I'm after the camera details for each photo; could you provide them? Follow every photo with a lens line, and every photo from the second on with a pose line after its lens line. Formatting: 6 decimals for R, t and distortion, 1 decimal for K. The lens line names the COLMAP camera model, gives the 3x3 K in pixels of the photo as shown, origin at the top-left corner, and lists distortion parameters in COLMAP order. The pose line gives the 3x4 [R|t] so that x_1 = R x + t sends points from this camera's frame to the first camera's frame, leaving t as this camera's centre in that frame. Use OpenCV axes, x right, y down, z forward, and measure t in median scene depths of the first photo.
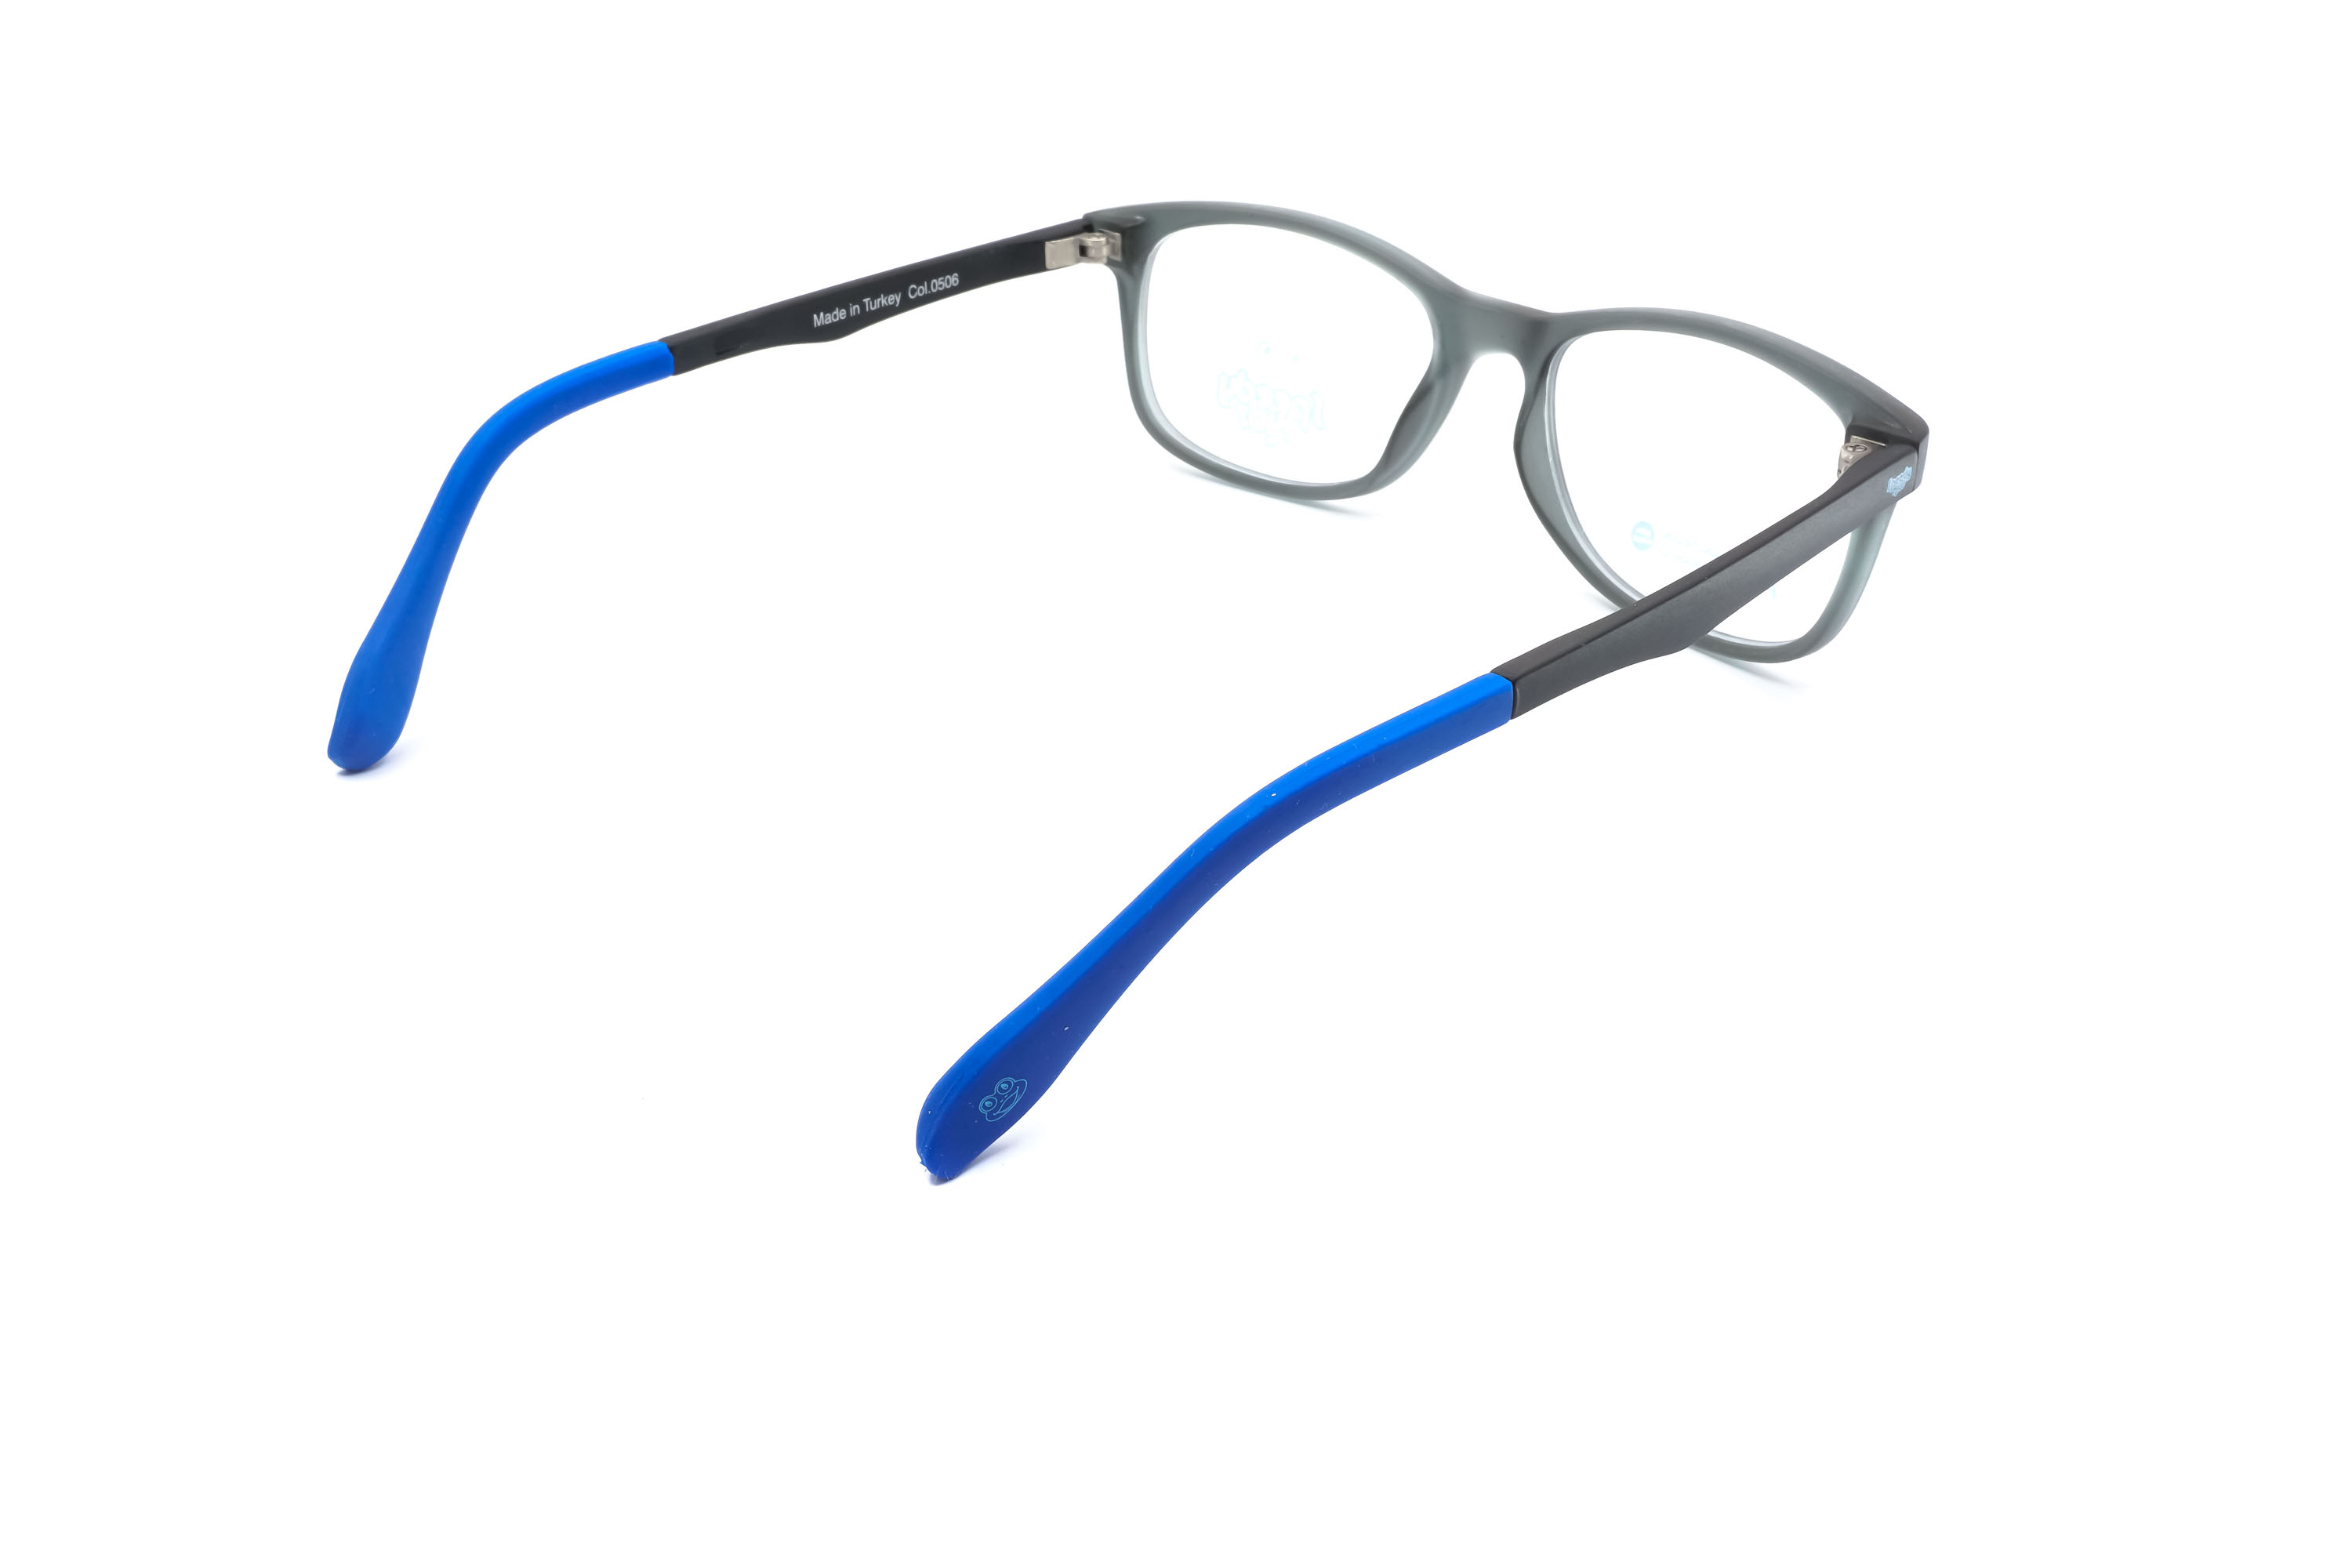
lens RADIAL K [[2409.4, 0, 1175.5], [0, 2409.4, 789.6], [0, 0, 1]] dist [0.023252, 0.000000]
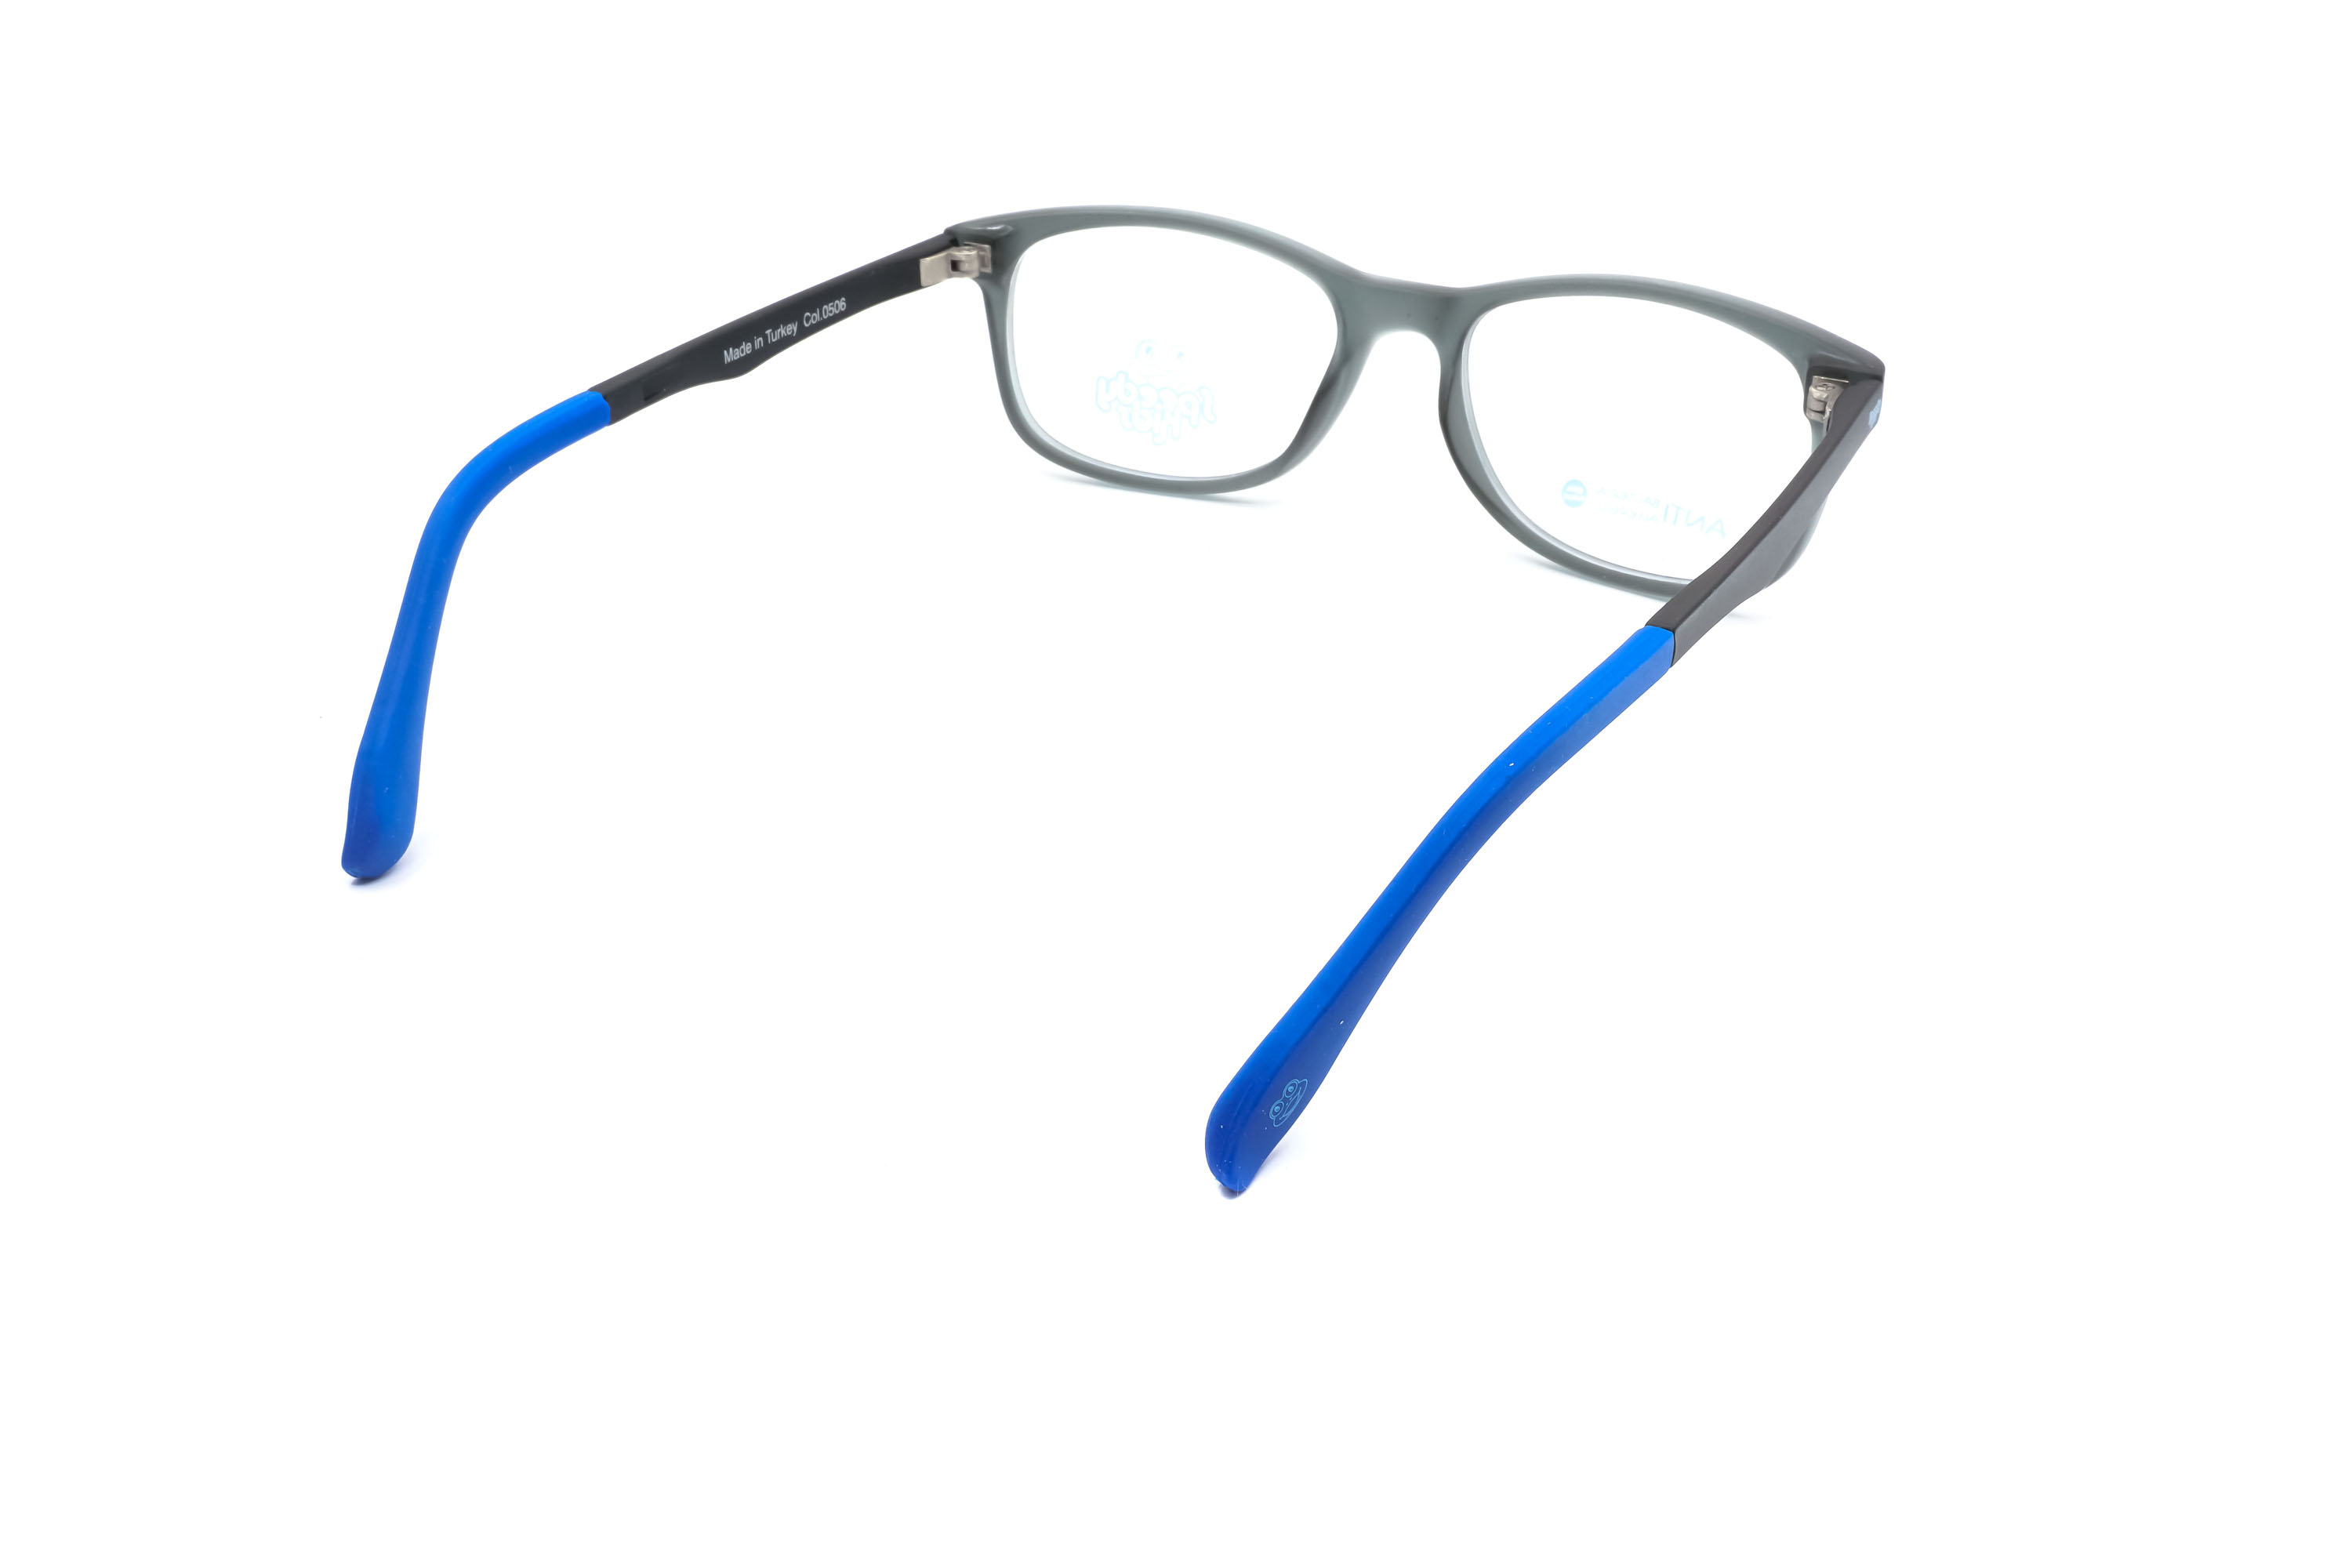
lens RADIAL K [[2409.4, 0, 1188.3], [0, 2409.4, 773.1], [0, 0, 1]] dist [0.023252, 0.000000]
pose [[0.965383, -0.124064, 0.229441, -0.208839], [0.126556, 0.991952, 0.003880, -0.009877], [-0.228076, 0.025292, 0.973315, 0.025185]]
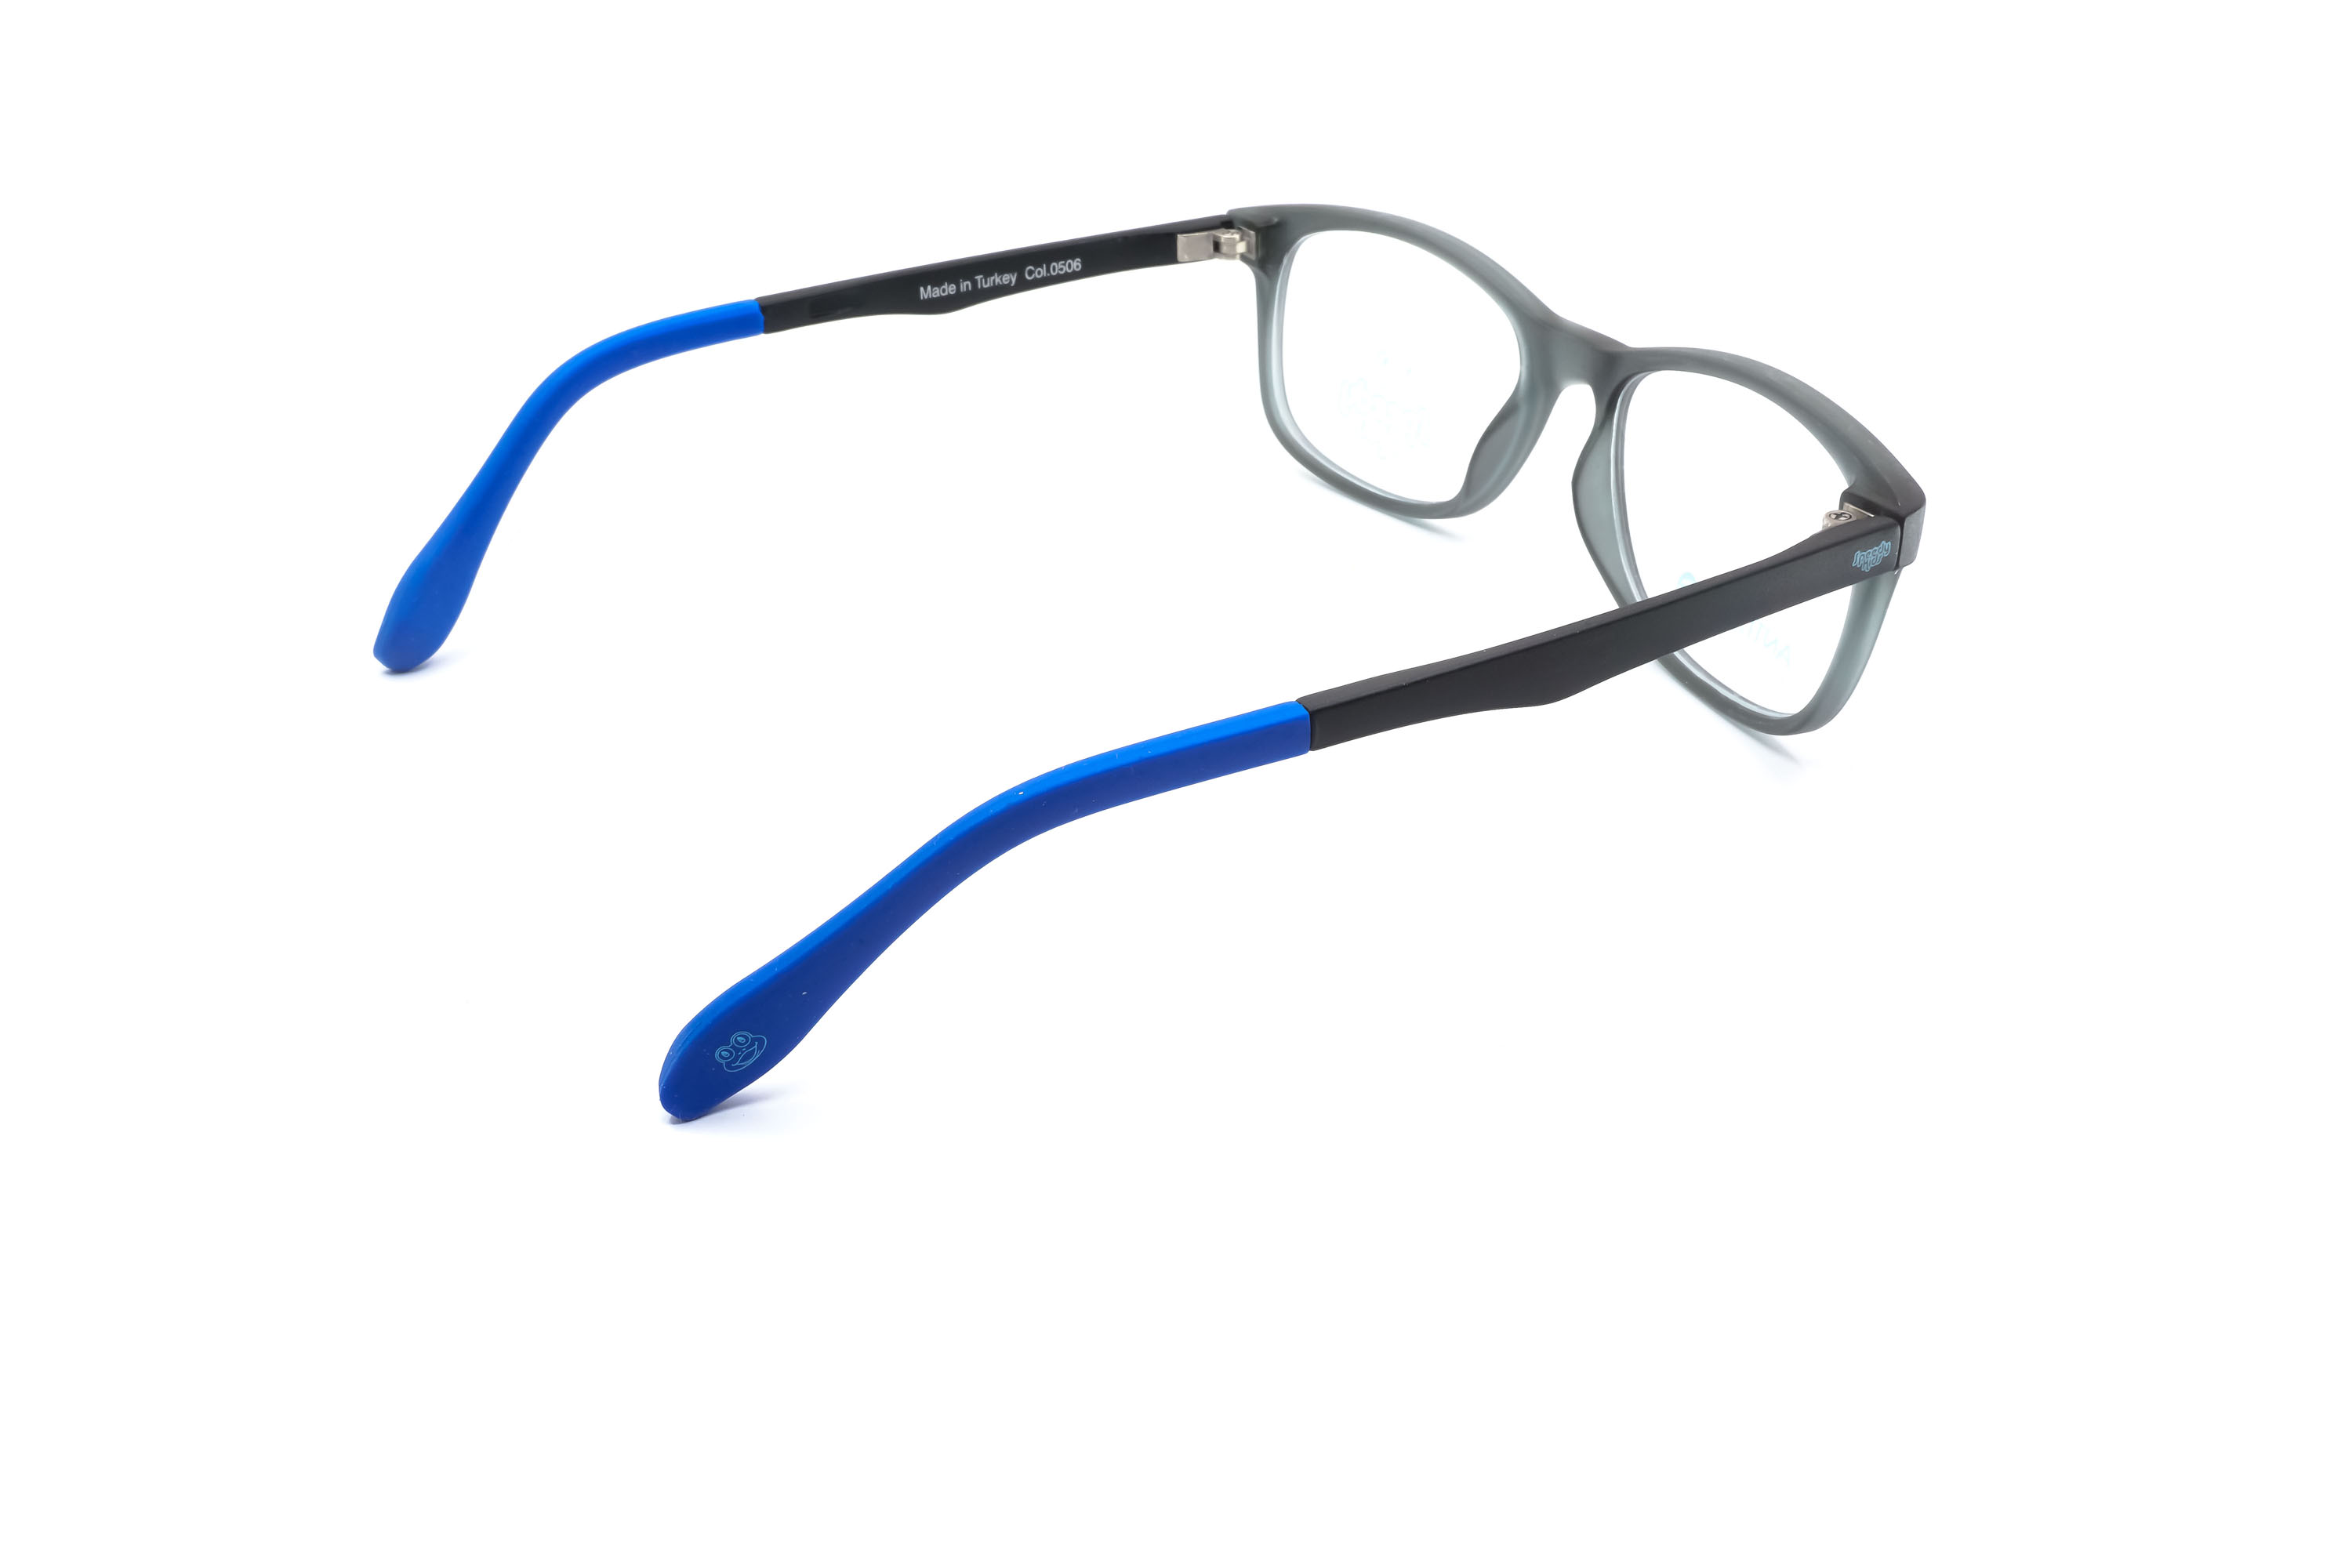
lens RADIAL K [[2409.4, 0, 1163.9], [0, 2409.4, 798.9], [0, 0, 1]] dist [0.023252, 0.000000]
pose [[0.964406, 0.129715, -0.230423, 0.211960], [-0.127912, 0.991523, 0.022811, -0.016741], [0.231429, 0.007475, 0.972823, 0.023191]]
